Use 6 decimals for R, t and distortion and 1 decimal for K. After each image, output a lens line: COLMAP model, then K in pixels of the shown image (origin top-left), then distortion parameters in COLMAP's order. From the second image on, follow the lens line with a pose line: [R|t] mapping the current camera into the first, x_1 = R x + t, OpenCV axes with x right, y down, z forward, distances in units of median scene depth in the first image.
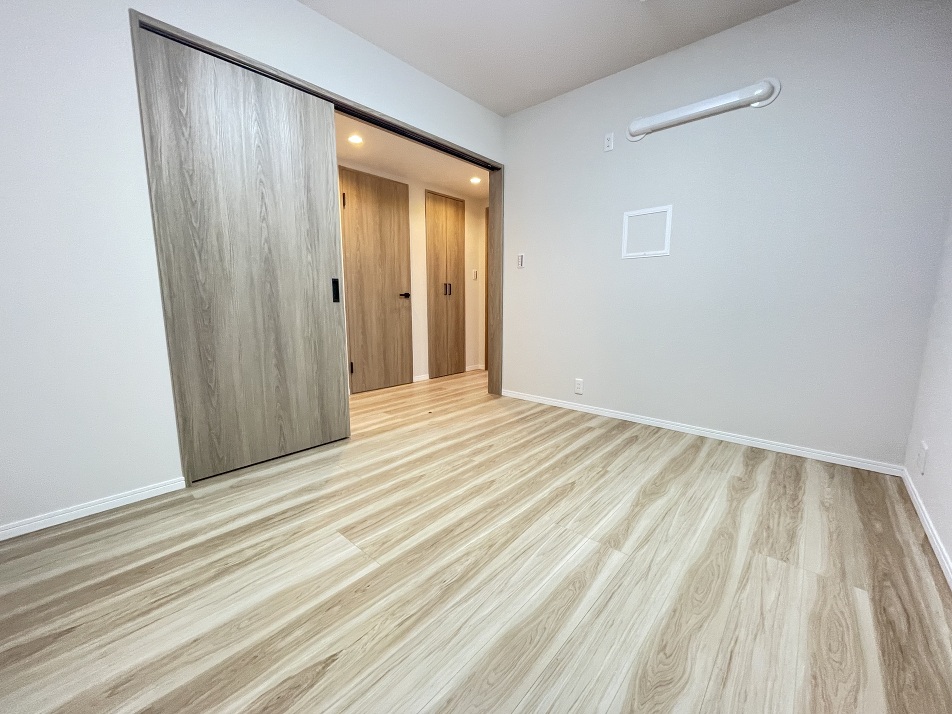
lens RADIAL K [[384.1, 0, 474.8], [0, 384.1, 356.2], [0, 0, 1]] dist [-0.003112, 0.000116]
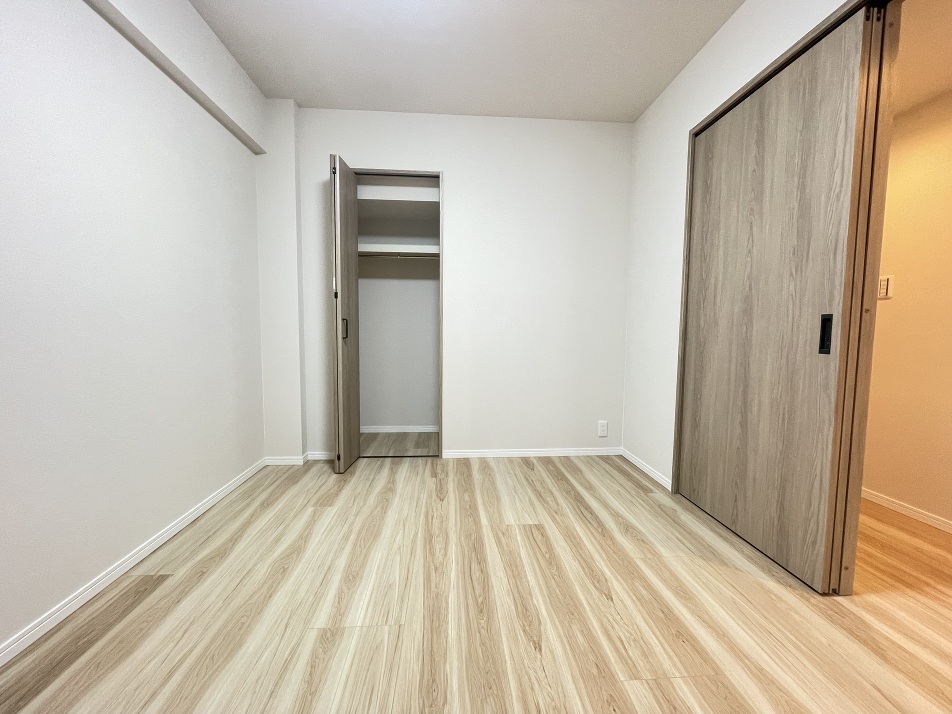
lens RADIAL K [[384.1, 0, 474.8], [0, 384.1, 356.2], [0, 0, 1]] dist [-0.003112, 0.000116]
pose [[-0.695794, 0.046686, -0.716723, 0.579659], [-0.112296, 0.978542, 0.172757, -0.239545], [0.709409, 0.200689, -0.675621, 1.364905]]
